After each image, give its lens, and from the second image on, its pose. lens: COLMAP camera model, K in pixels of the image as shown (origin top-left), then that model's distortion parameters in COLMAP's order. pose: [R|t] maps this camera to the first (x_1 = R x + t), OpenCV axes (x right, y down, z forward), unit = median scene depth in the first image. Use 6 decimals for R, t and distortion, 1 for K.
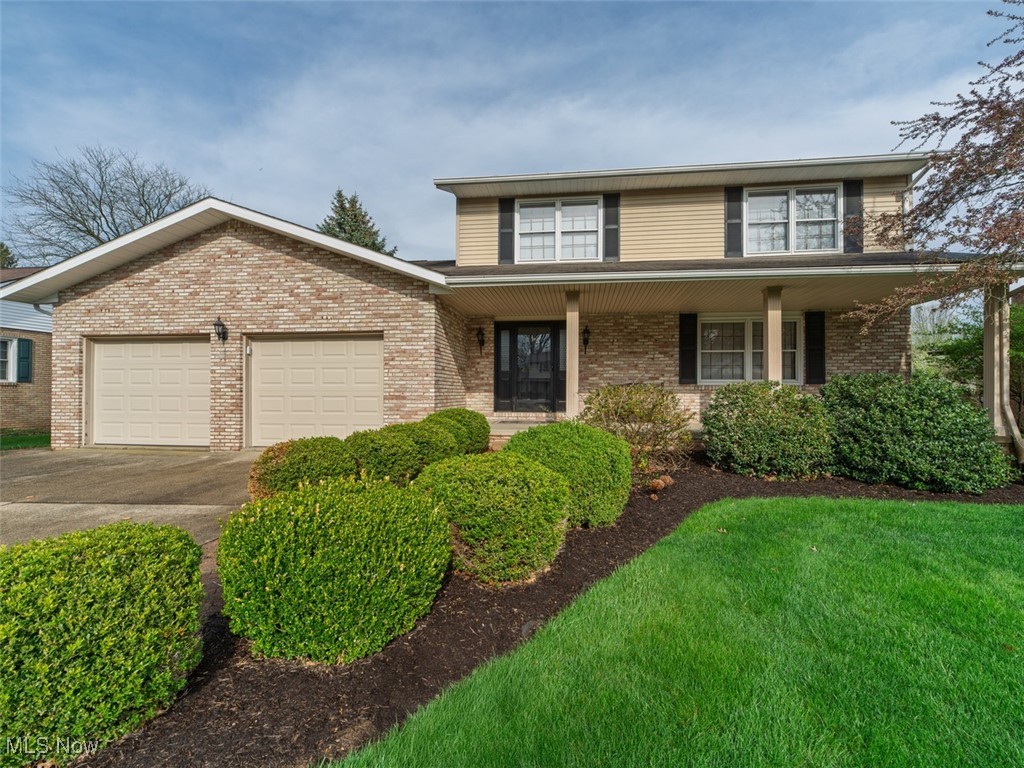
lens RADIAL K [[481.0, 0, 516.2], [0, 481.0, 384.5], [0, 0, 1]] dist [-0.001902, -0.000107]
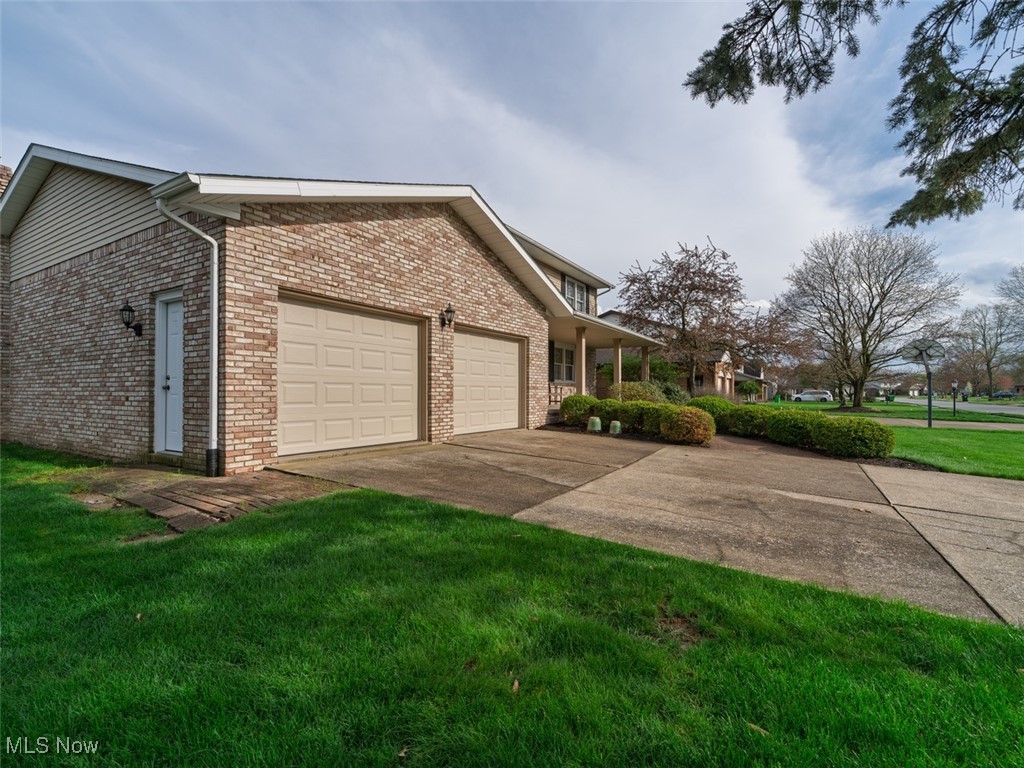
lens RADIAL K [[481.0, 0, 516.2], [0, 481.0, 384.5], [0, 0, 1]] dist [-0.001902, -0.000107]
pose [[0.400966, 0.014844, 0.915973, -1.416303], [-0.021721, 0.999742, -0.006693, 0.025990], [-0.915835, -0.017212, 0.401185, 0.474372]]
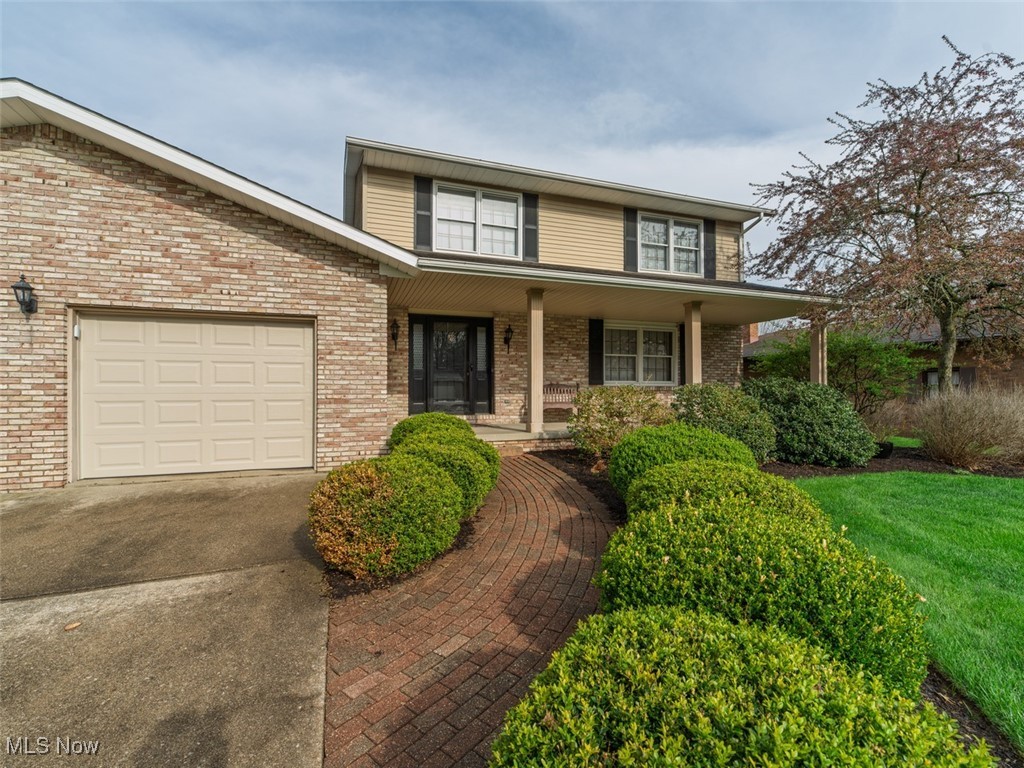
lens RADIAL K [[481.0, 0, 516.2], [0, 481.0, 384.5], [0, 0, 1]] dist [-0.001902, -0.000107]
pose [[0.884748, 0.002839, 0.466061, -0.334574], [-0.003531, 0.999994, 0.000612, -0.001886], [-0.466056, -0.002187, 0.884752, 0.148928]]
